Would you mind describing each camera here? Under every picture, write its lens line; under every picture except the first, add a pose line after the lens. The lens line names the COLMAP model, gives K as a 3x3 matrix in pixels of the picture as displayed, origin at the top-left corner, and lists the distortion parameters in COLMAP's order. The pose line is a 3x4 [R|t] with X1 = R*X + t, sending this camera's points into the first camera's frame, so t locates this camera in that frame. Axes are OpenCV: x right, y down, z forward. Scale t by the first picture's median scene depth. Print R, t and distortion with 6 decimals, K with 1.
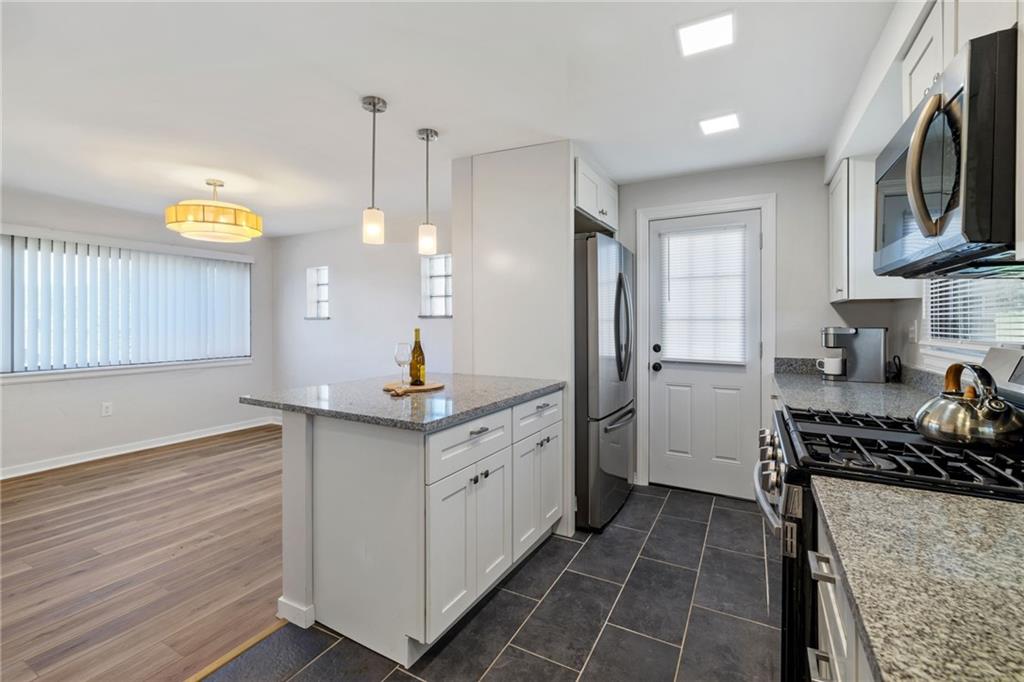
lens RADIAL K [[445.2, 0, 509.6], [0, 445.2, 325.0], [0, 0, 1]] dist [0.004757, -0.000010]
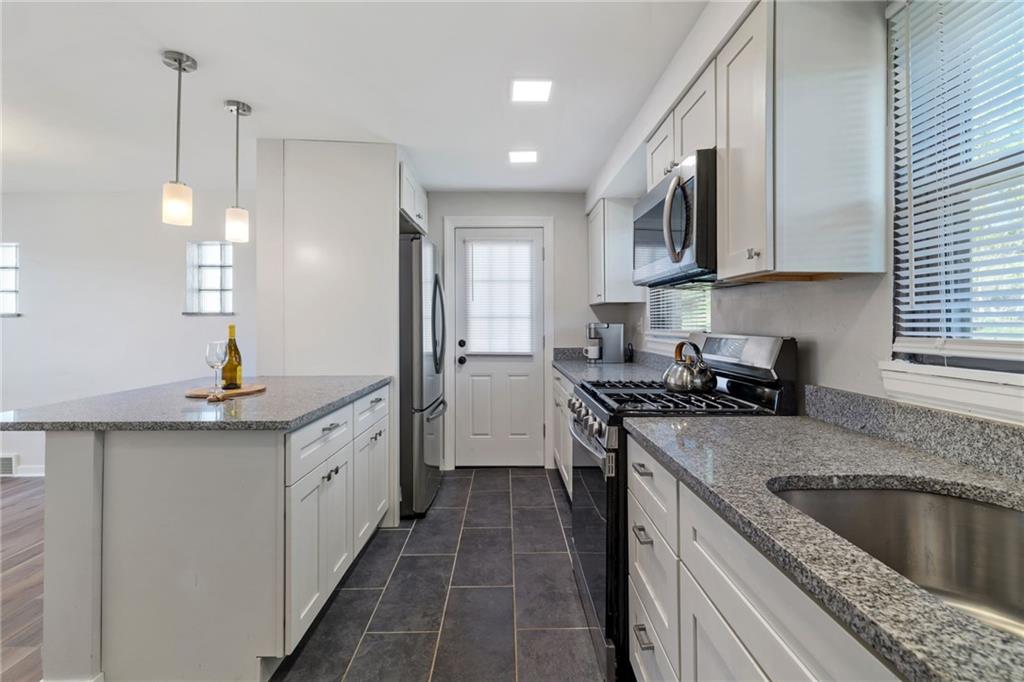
lens RADIAL K [[445.2, 0, 517.8], [0, 445.2, 318.4], [0, 0, 1]] dist [0.004757, -0.000010]
pose [[0.870032, 0.002305, 0.492989, -0.140871], [0.005463, 0.999883, -0.014316, 0.010127], [-0.492965, 0.015148, 0.869918, -0.047285]]
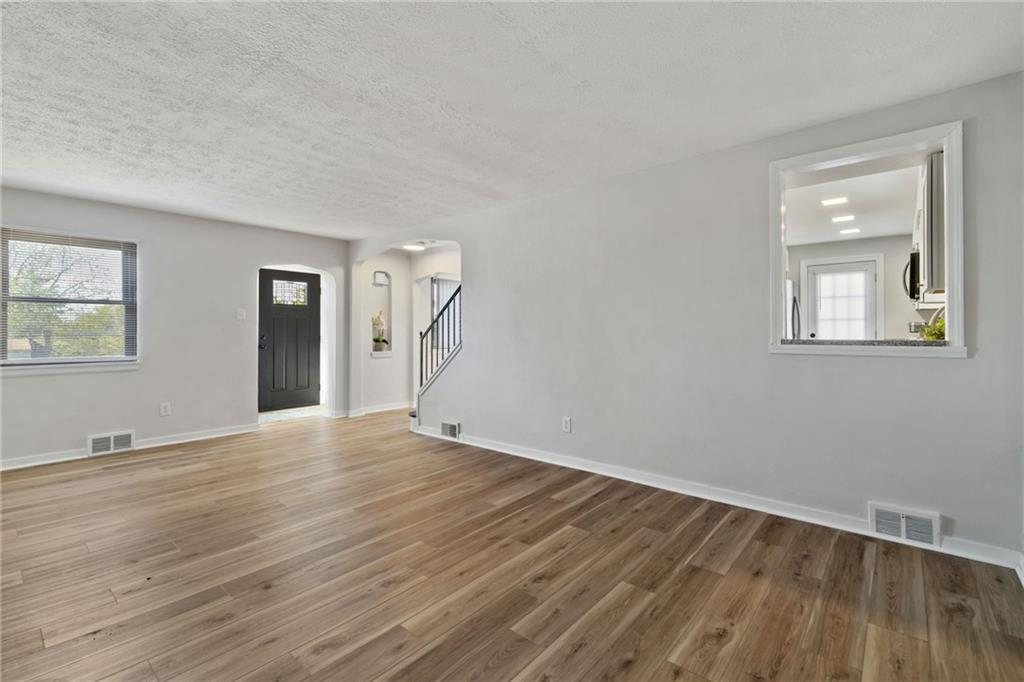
lens RADIAL K [[445.2, 0, 511.3], [0, 445.2, 333.4], [0, 0, 1]] dist [0.004757, -0.000010]
pose [[0.974908, -0.005676, -0.222536, -0.708637], [0.005974, 0.999982, 0.000666, 0.050964], [0.222529, -0.001979, 0.974924, -1.608810]]
